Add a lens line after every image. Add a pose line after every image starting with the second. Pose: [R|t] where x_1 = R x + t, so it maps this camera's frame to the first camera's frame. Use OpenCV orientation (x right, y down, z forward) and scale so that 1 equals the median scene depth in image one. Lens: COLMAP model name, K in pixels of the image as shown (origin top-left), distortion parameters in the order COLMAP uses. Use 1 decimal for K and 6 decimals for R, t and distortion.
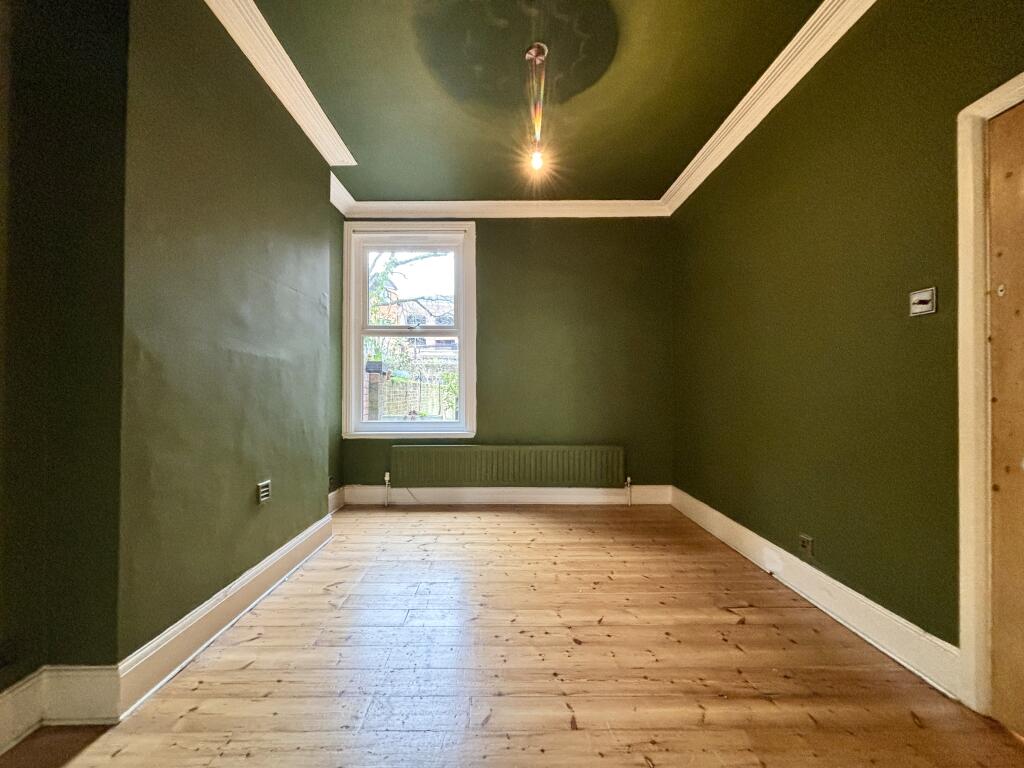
lens RADIAL K [[413.8, 0, 512.0], [0, 413.8, 384.0], [0, 0, 1]] dist [0.022113, 0.000412]
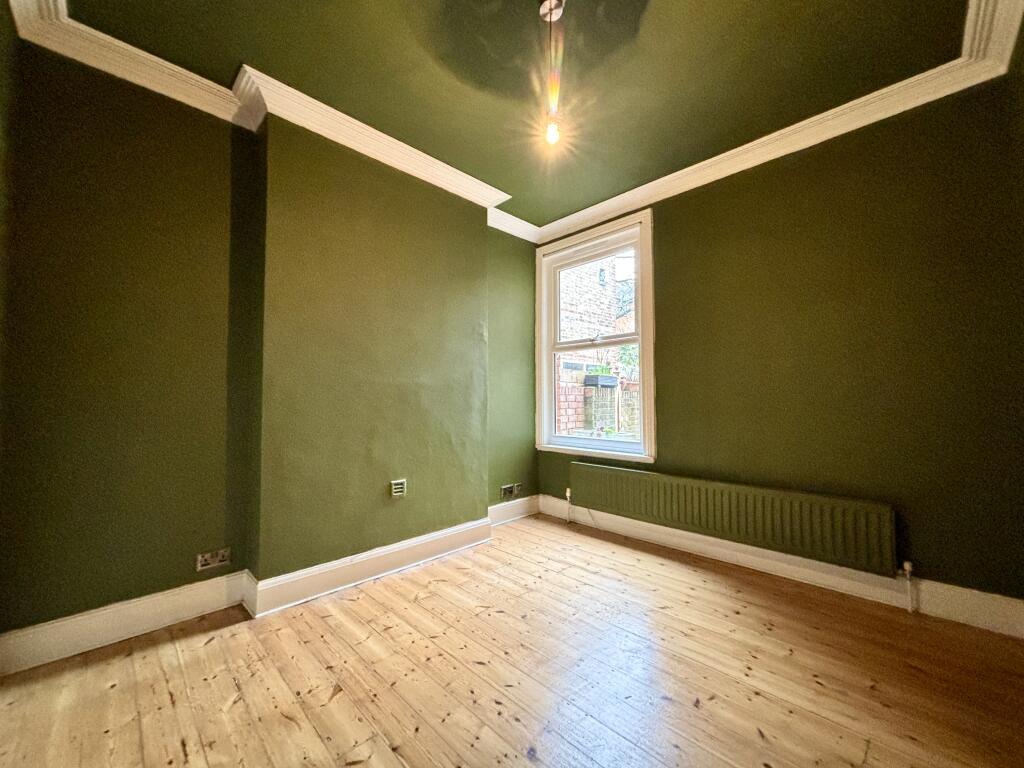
lens RADIAL K [[416.3, 0, 509.2], [0, 416.3, 382.1], [0, 0, 1]] dist [0.022944, -0.008819]
pose [[0.697758, -0.031089, -0.715659, 0.443893], [0.013826, 0.999456, -0.029937, -0.017599], [0.716200, 0.010995, 0.697808, 0.278818]]
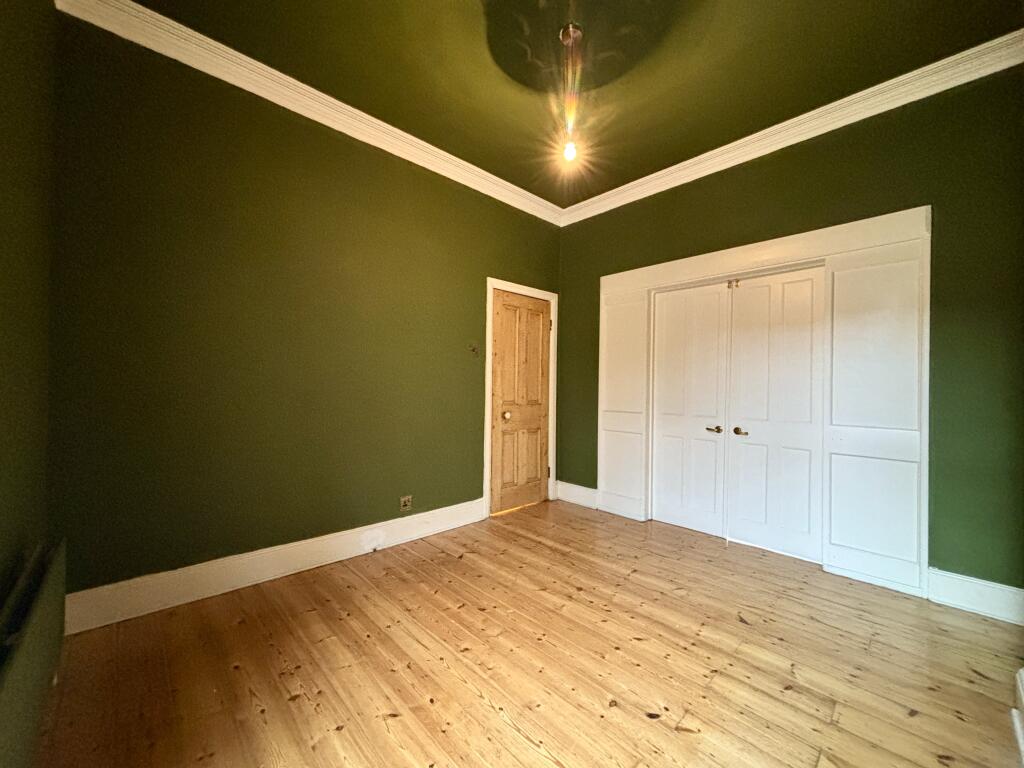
lens RADIAL K [[413.8, 0, 512.0], [0, 413.8, 384.0], [0, 0, 1]] dist [0.022113, 0.000412]
pose [[-0.679553, -0.002438, 0.733622, -0.413260], [-0.024735, 0.999502, -0.019590, 0.008899], [-0.733209, -0.031459, -0.679275, 1.315069]]
